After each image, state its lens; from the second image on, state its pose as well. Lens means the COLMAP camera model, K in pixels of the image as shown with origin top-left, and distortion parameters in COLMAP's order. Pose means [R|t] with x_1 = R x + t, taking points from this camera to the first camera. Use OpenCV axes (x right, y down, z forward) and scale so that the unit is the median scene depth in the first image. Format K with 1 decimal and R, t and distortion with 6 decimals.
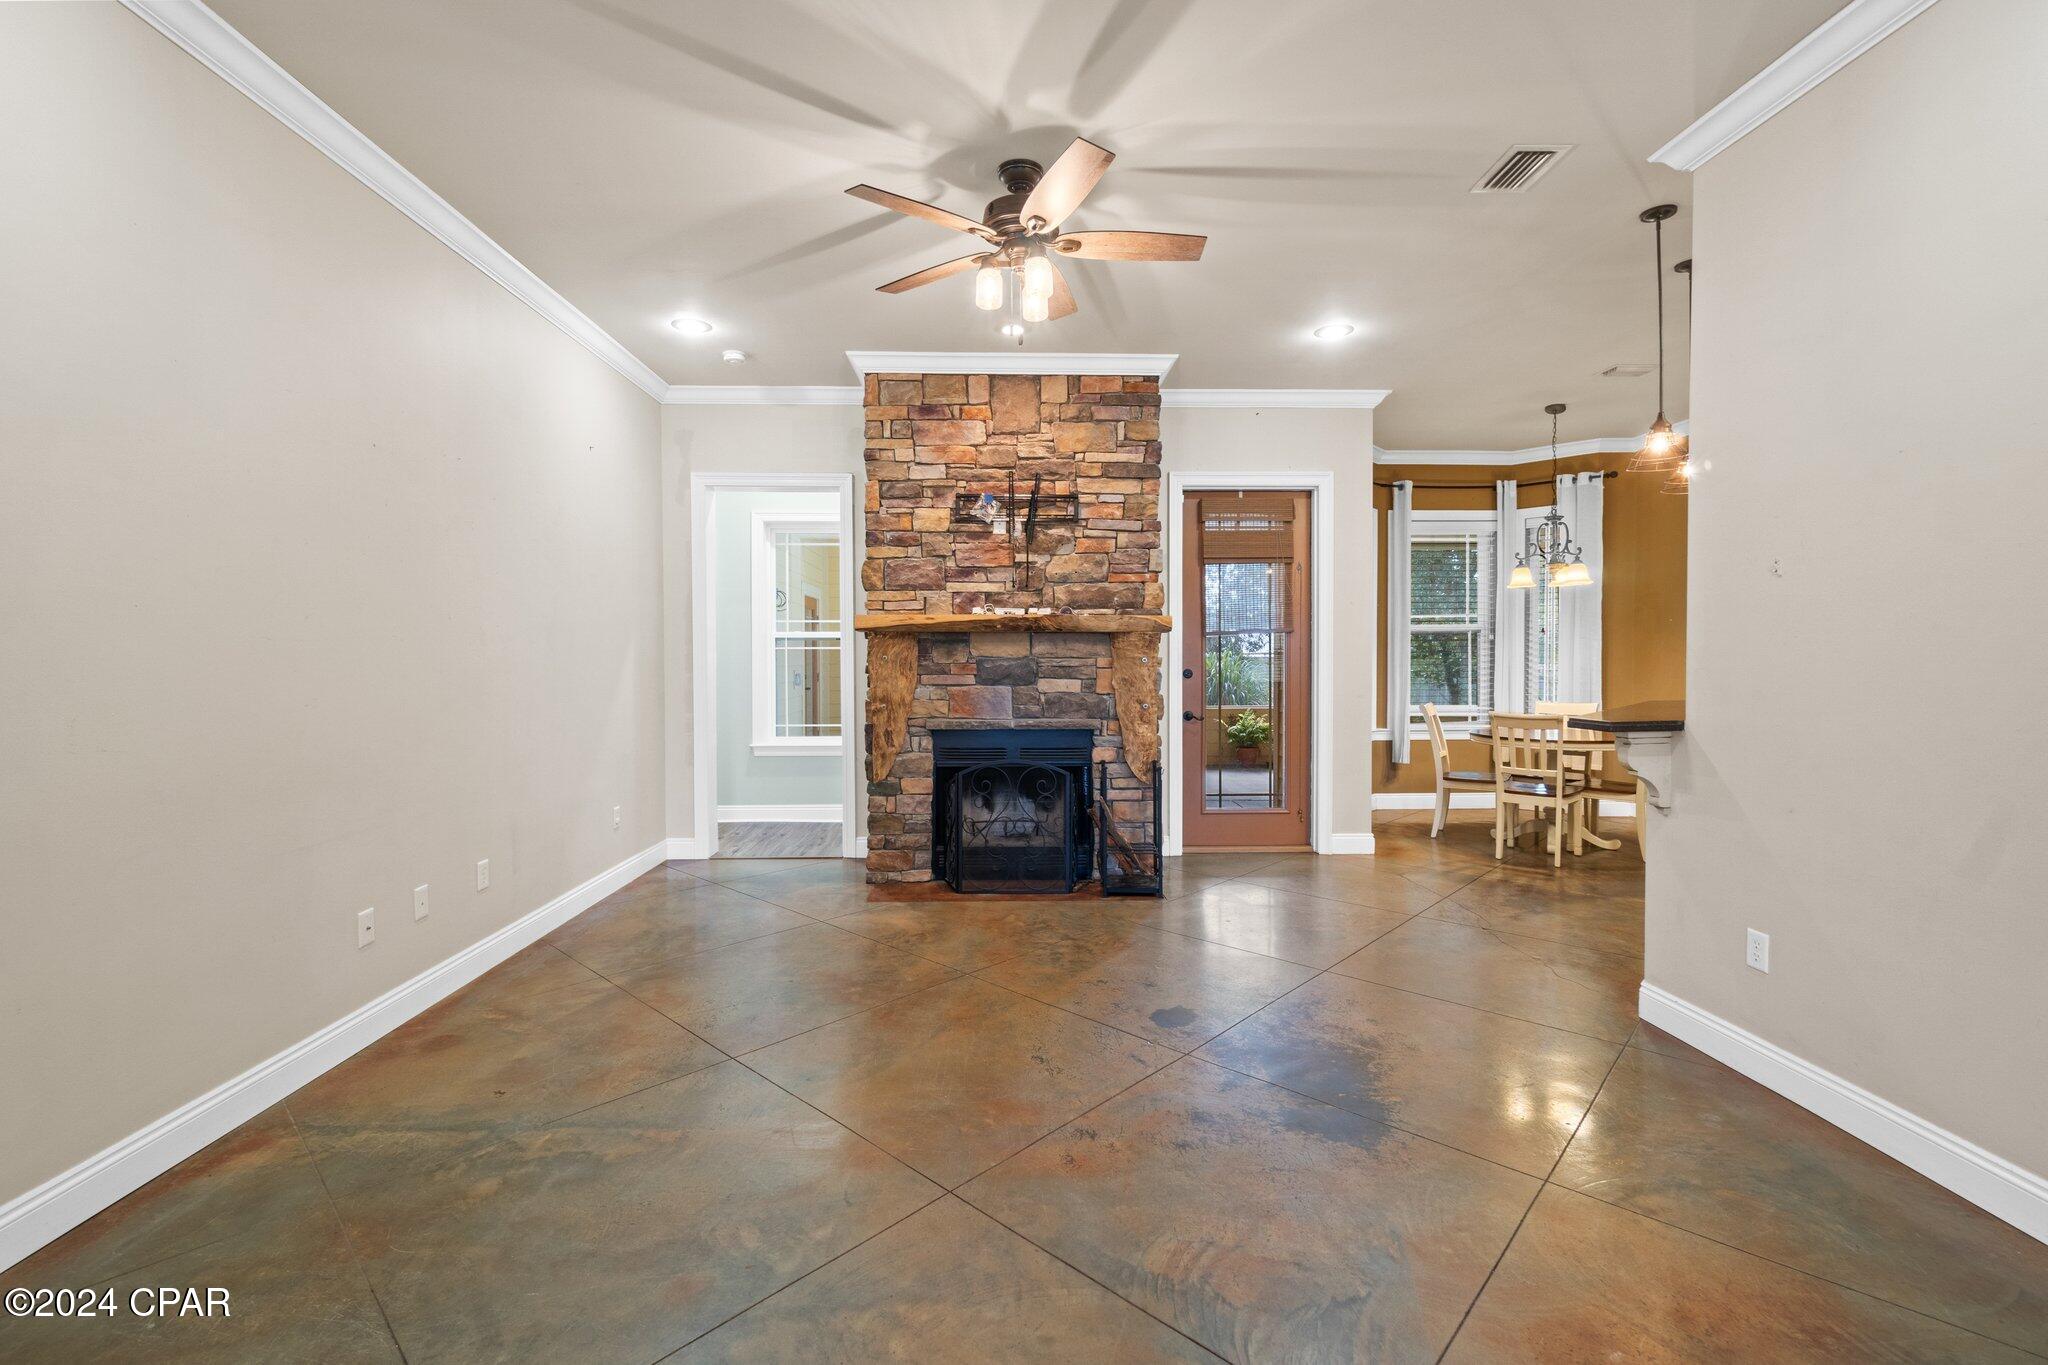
lens RADIAL K [[886.9, 0, 1031.1], [0, 886.9, 679.0], [0, 0, 1]] dist [0.001238, -0.000094]
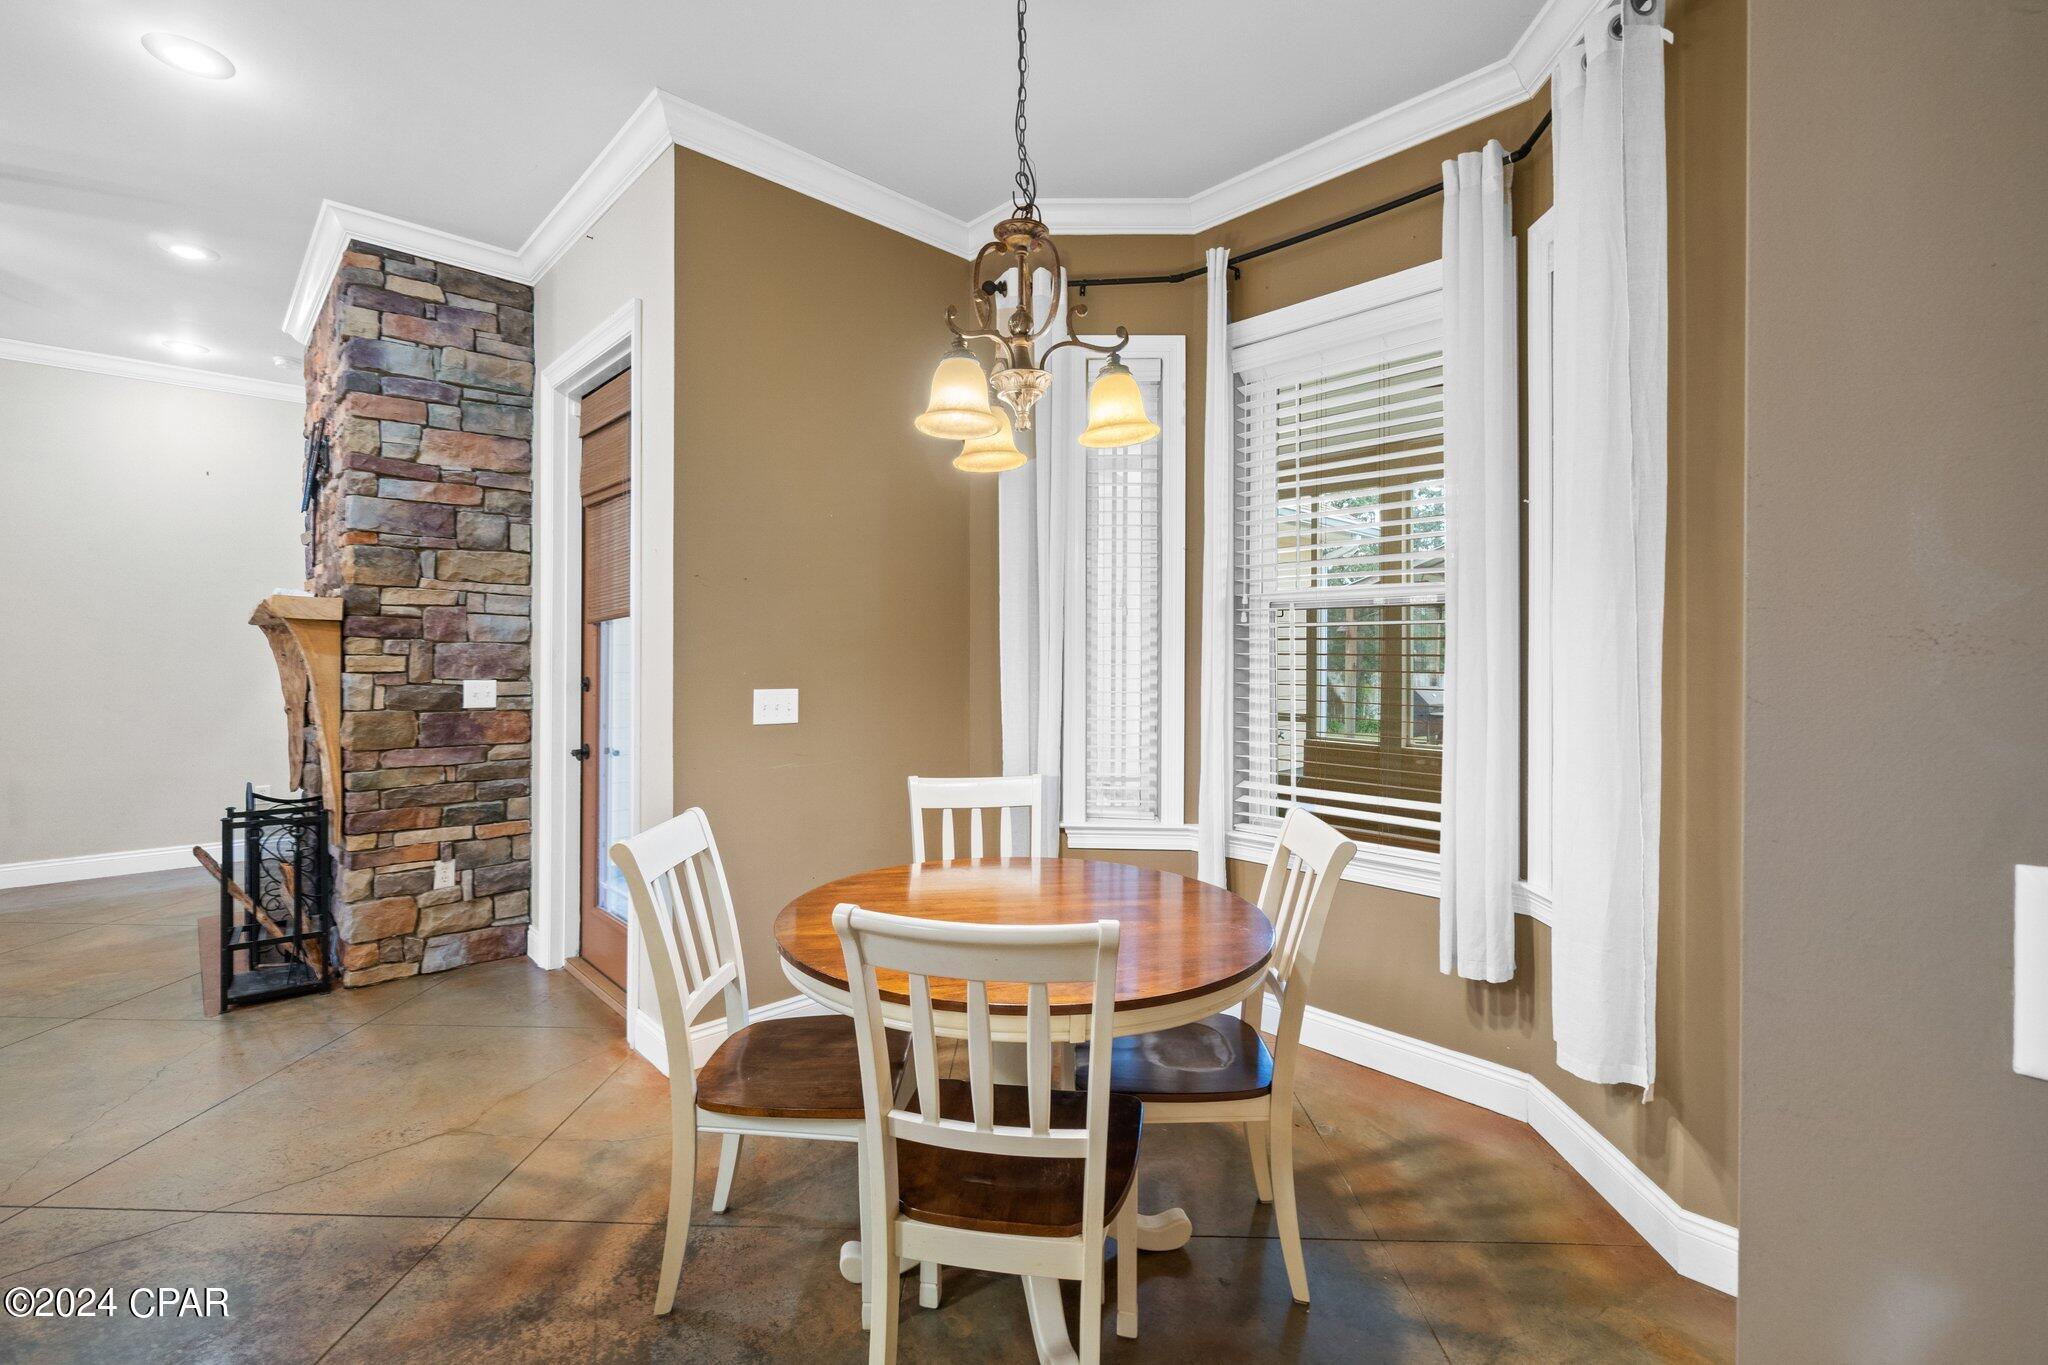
lens RADIAL K [[910.0, 0, 1027.2], [0, 910.0, 654.1], [0, 0, 1]] dist [0.000611, 0.000286]
pose [[0.657251, 0.003683, -0.753662, 1.008568], [-0.027250, 0.999450, -0.018880, -0.027344], [0.753179, 0.032946, 0.656990, 0.943671]]
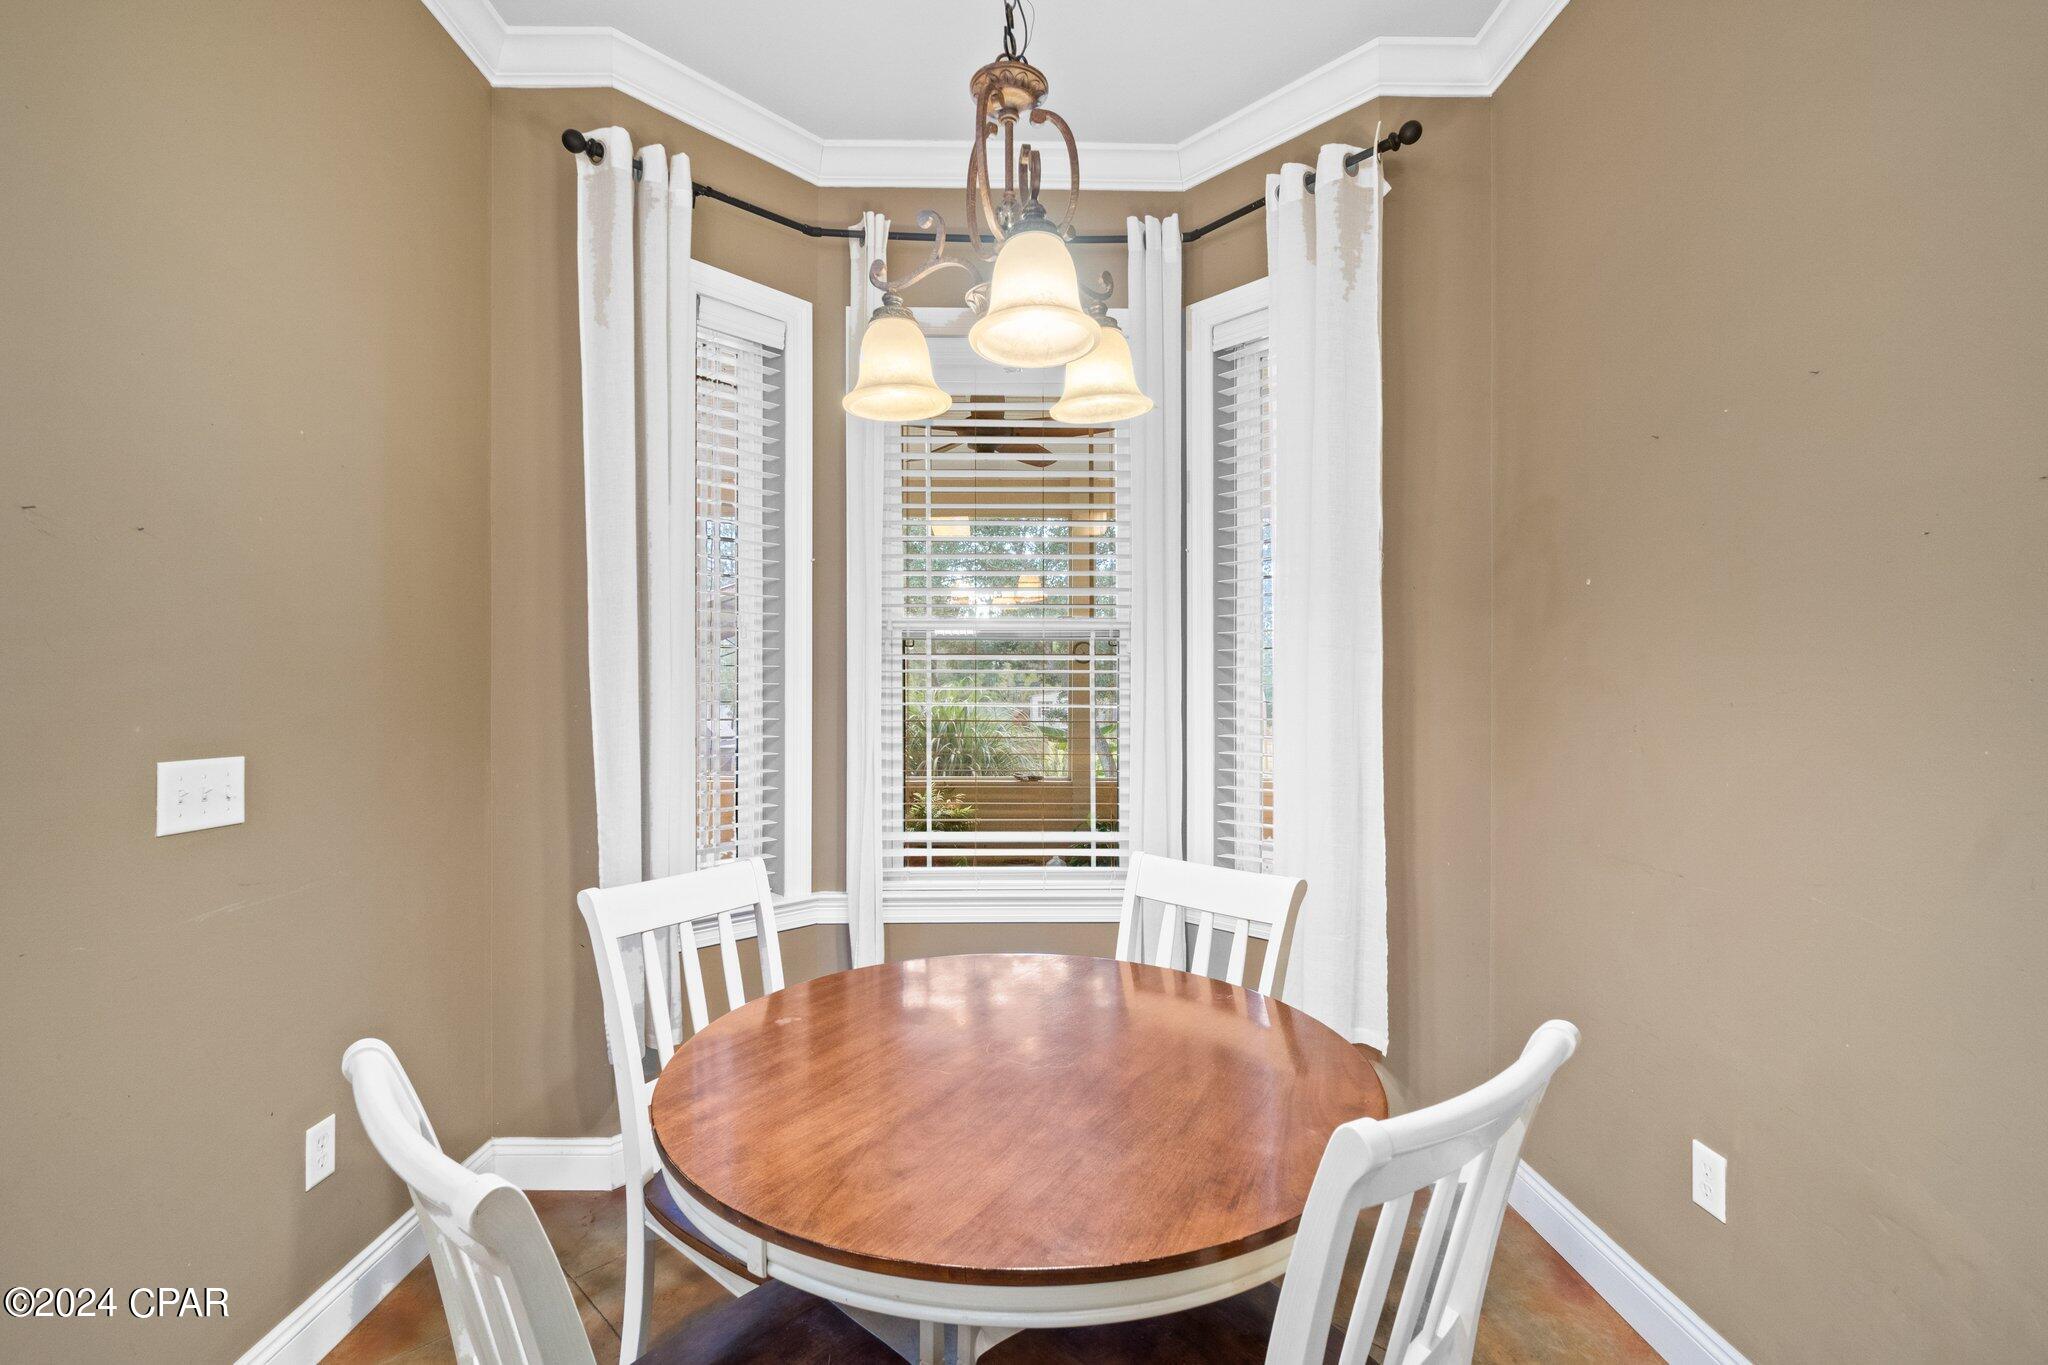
lens RADIAL K [[890.5, 0, 1013.2], [0, 890.5, 684.0], [0, 0, 1]] dist [-0.007488, -0.000111]
pose [[0.999524, 0.003286, -0.030688, 0.716591], [-0.004395, 0.999336, -0.036162, -0.026240], [0.030548, 0.036280, 0.998875, 0.933153]]
